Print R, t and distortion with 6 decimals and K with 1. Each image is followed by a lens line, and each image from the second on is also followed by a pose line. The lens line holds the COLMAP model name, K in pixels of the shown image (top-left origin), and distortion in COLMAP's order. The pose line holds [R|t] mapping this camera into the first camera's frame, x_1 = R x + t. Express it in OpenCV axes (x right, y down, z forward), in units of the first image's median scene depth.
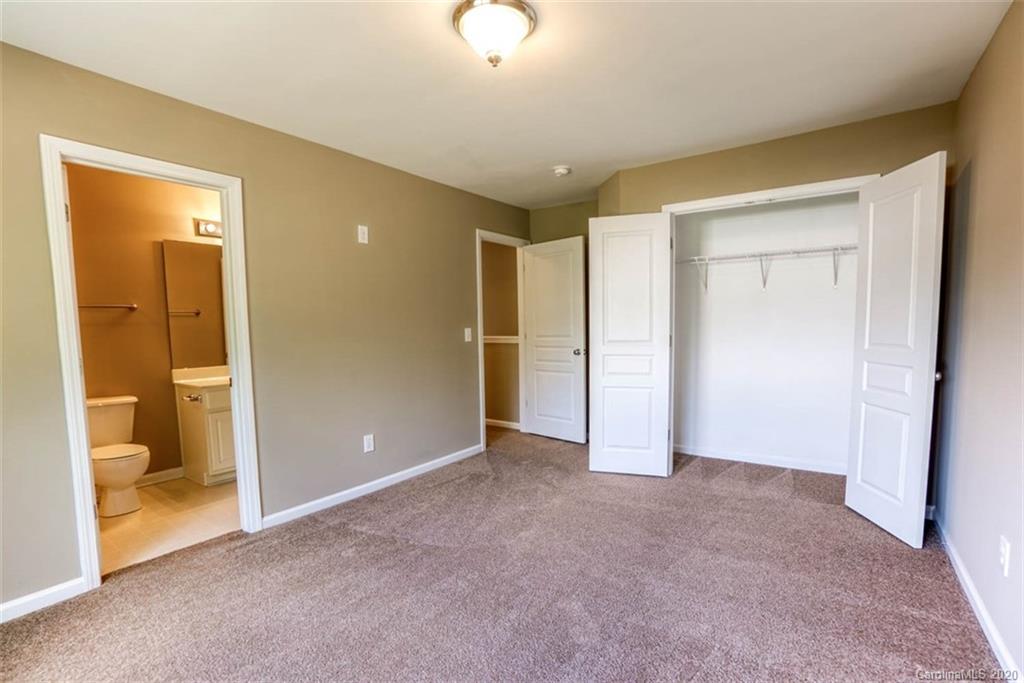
lens RADIAL K [[453.2, 0, 510.9], [0, 453.2, 338.9], [0, 0, 1]] dist [-0.064379, 0.020351]
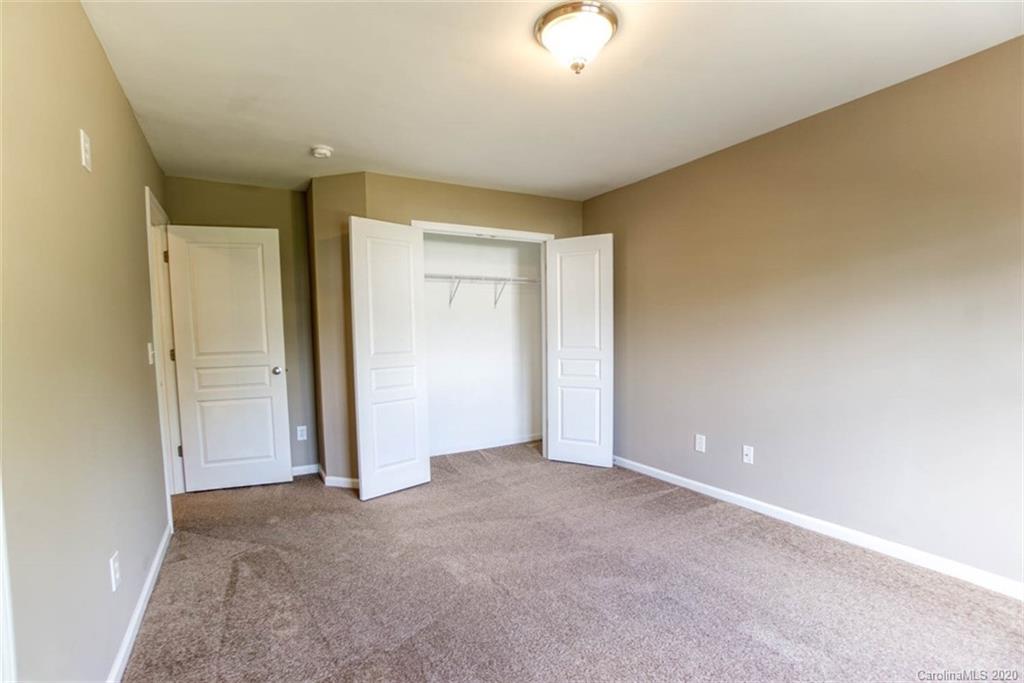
lens RADIAL K [[453.2, 0, 510.9], [0, 453.2, 338.9], [0, 0, 1]] dist [-0.064379, 0.020351]
pose [[0.454038, -0.005963, 0.890963, -0.492708], [0.040808, 0.999067, -0.014109, 0.000250], [-0.890048, 0.042765, 0.453857, 0.344178]]
